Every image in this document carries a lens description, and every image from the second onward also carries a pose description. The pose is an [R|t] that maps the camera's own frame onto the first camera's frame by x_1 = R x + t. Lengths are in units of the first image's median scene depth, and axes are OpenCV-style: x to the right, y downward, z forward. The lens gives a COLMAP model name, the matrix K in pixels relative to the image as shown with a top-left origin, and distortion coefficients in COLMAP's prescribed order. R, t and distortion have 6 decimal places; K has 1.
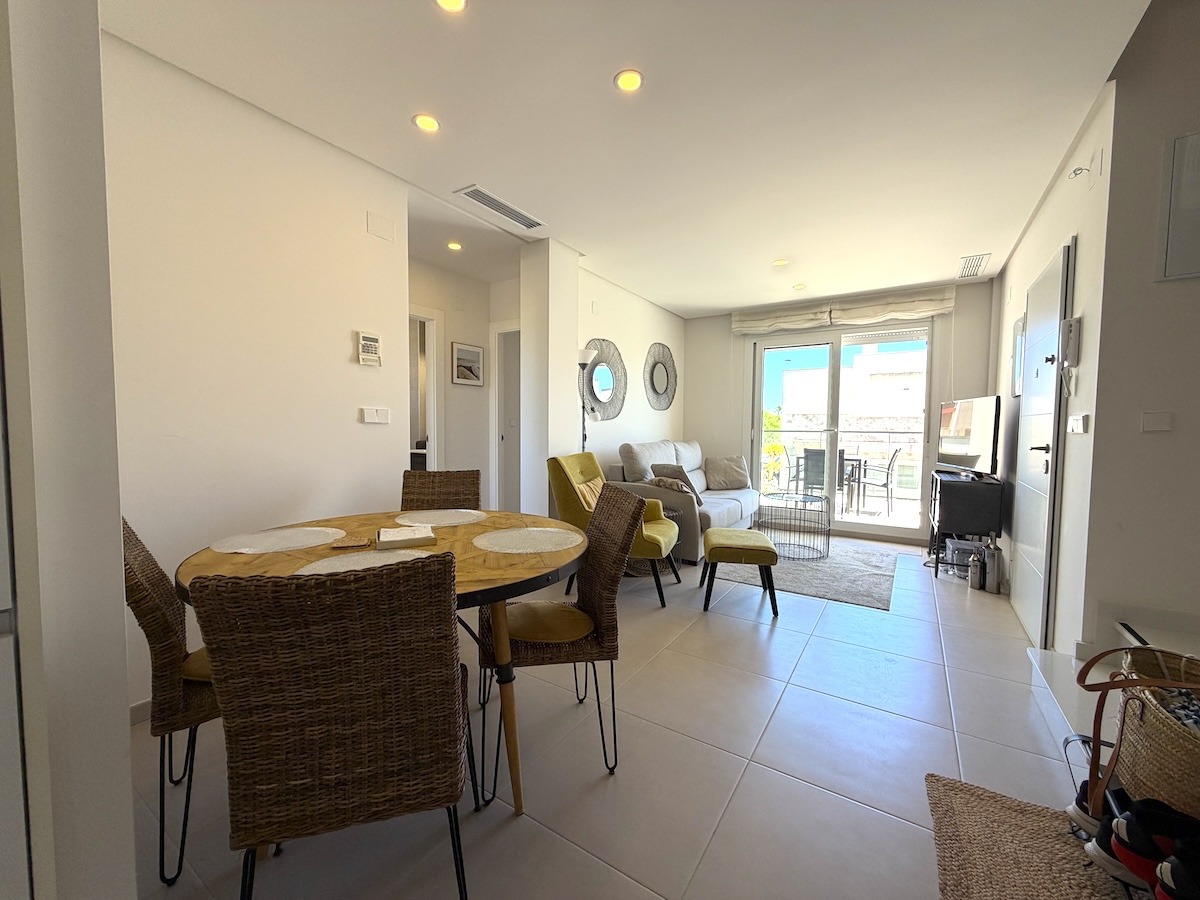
lens RADIAL K [[478.5, 0, 596.6], [0, 478.5, 452.2], [0, 0, 1]] dist [-0.000585, 0.000636]
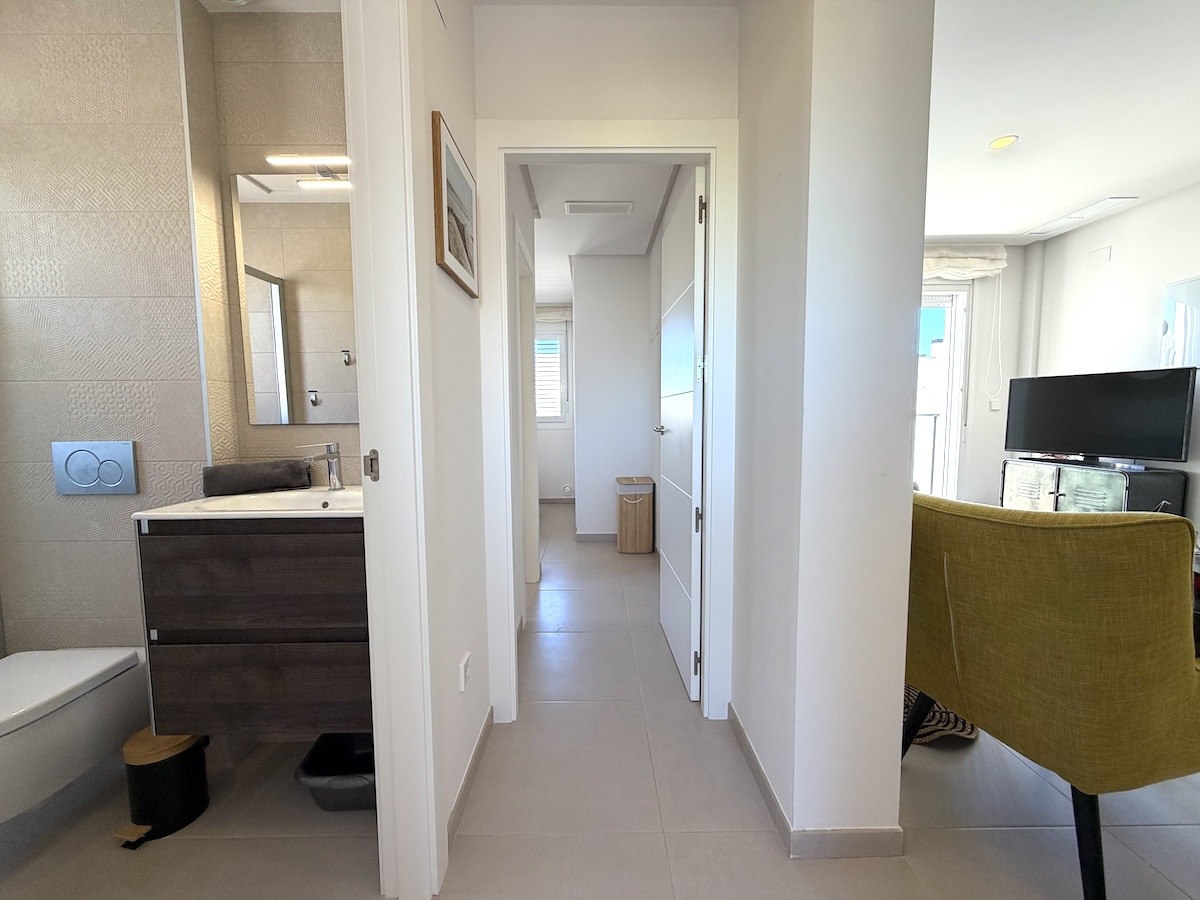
lens RADIAL K [[478.5, 0, 596.6], [0, 478.5, 452.2], [0, 0, 1]] dist [-0.000585, 0.000636]
pose [[0.827762, -0.059101, 0.557958, -0.321375], [0.044587, 0.998221, 0.039588, -0.034709], [-0.559305, -0.007891, 0.828925, 0.602275]]
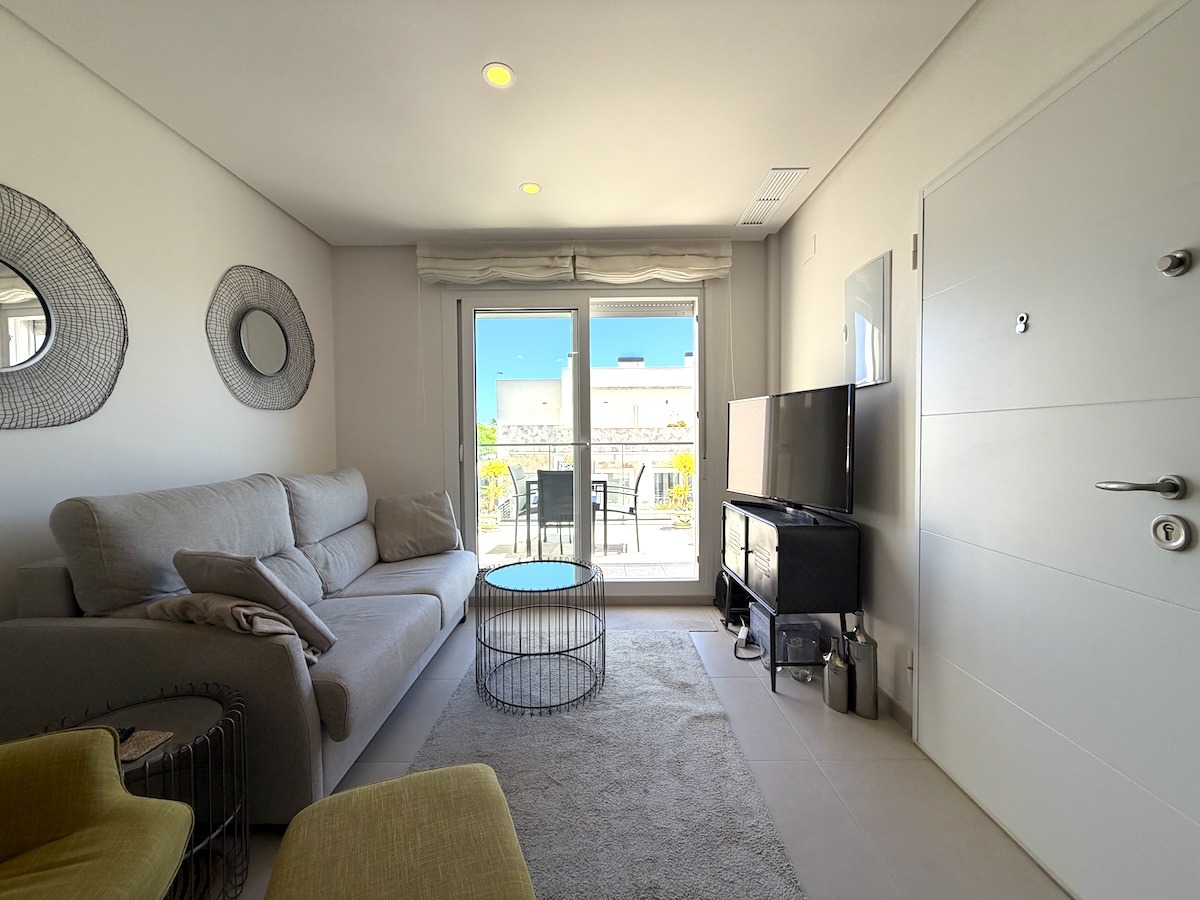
lens RADIAL K [[478.5, 0, 596.6], [0, 478.5, 452.2], [0, 0, 1]] dist [-0.000585, 0.000636]
pose [[0.839155, -0.030569, 0.543033, 0.158742], [0.044641, 0.998922, -0.012752, -0.025867], [-0.542057, 0.034942, 0.839615, 0.451576]]
